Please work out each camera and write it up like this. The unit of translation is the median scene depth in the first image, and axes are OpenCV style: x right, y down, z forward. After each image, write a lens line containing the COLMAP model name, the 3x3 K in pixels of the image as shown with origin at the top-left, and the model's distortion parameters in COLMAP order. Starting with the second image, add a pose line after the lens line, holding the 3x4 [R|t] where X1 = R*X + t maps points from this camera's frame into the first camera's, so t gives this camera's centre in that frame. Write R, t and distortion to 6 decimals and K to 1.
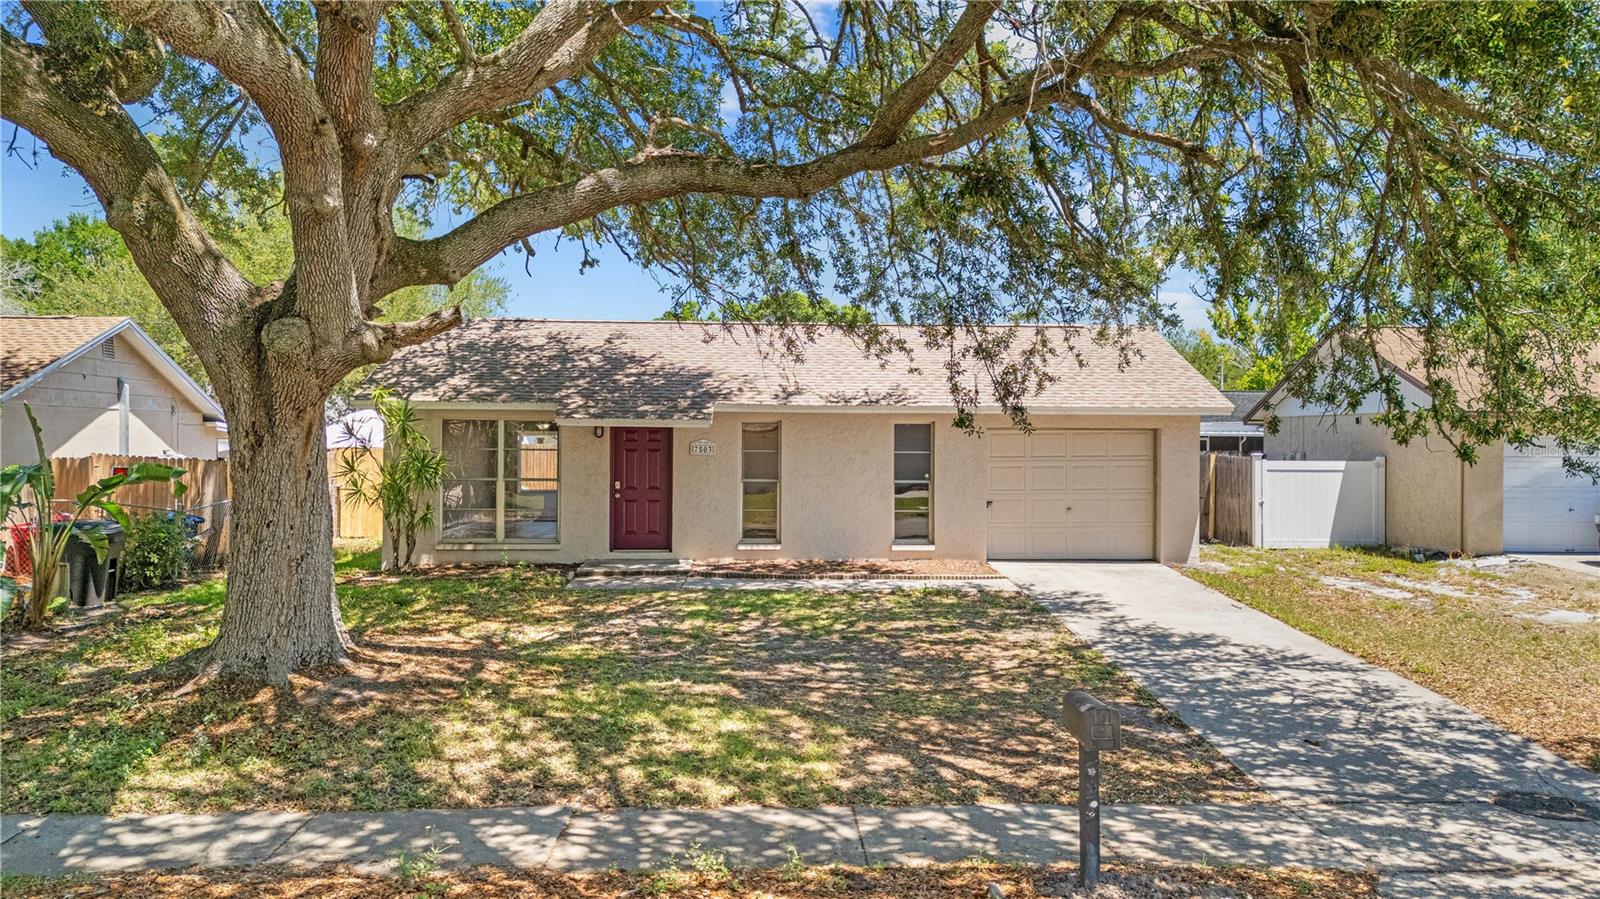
lens RADIAL K [[1201.9, 0, 757.9], [0, 1201.9, 407.6], [0, 0, 1]] dist [0.050296, -0.005613]
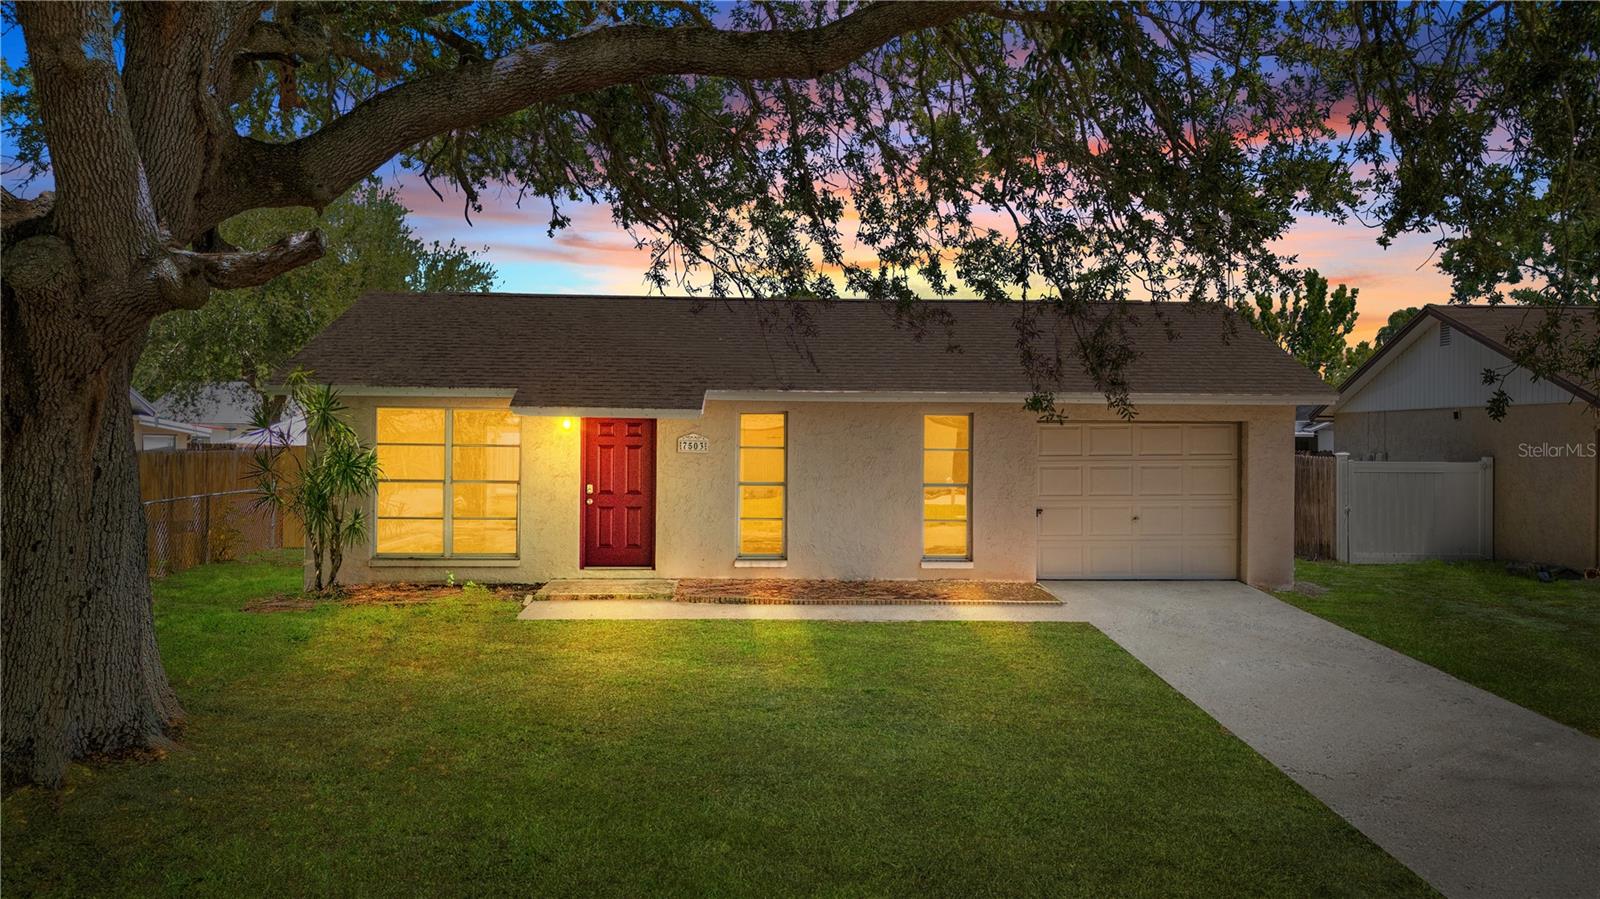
lens RADIAL K [[1191.2, 0, 796.1], [0, 1191.2, 423.2], [0, 0, 1]] dist [0.037203, -0.029998]
pose [[0.999723, 0.003139, 0.023313, 0.007256], [-0.003376, 0.999943, 0.010120, 0.013636], [-0.023280, -0.010196, 0.999677, 0.229070]]
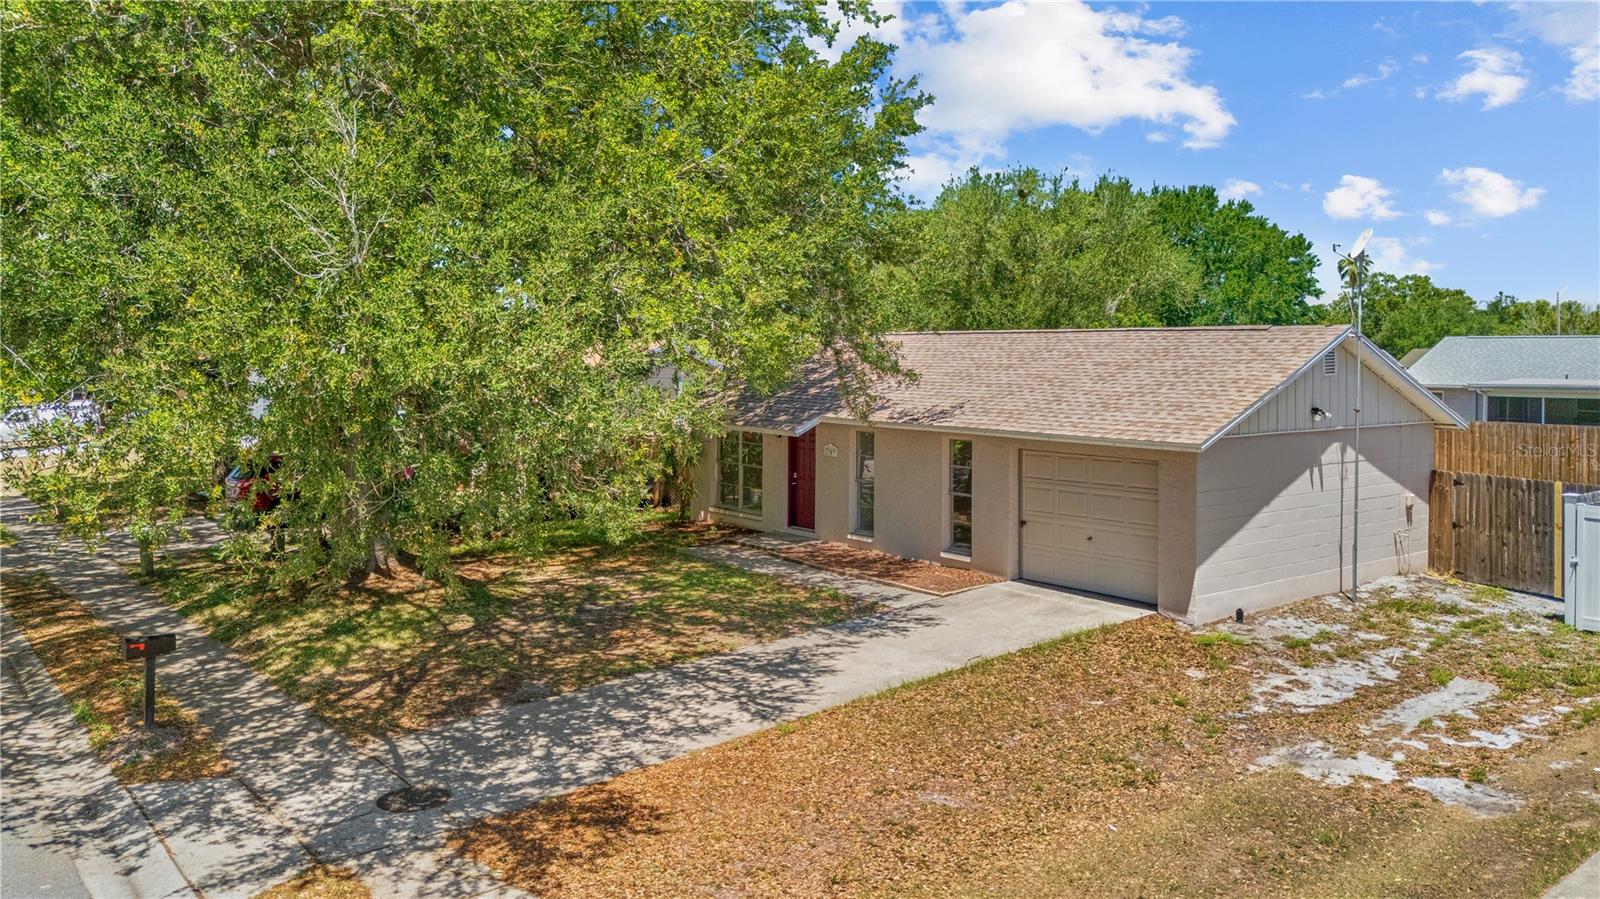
lens RADIAL K [[1191.2, 0, 796.1], [0, 1191.2, 423.2], [0, 0, 1]] dist [0.037203, -0.029998]
pose [[0.585050, 0.046573, -0.809659, 1.075526], [0.020306, 0.997195, 0.072034, -0.095893], [0.810743, -0.058584, 0.582464, 0.335608]]
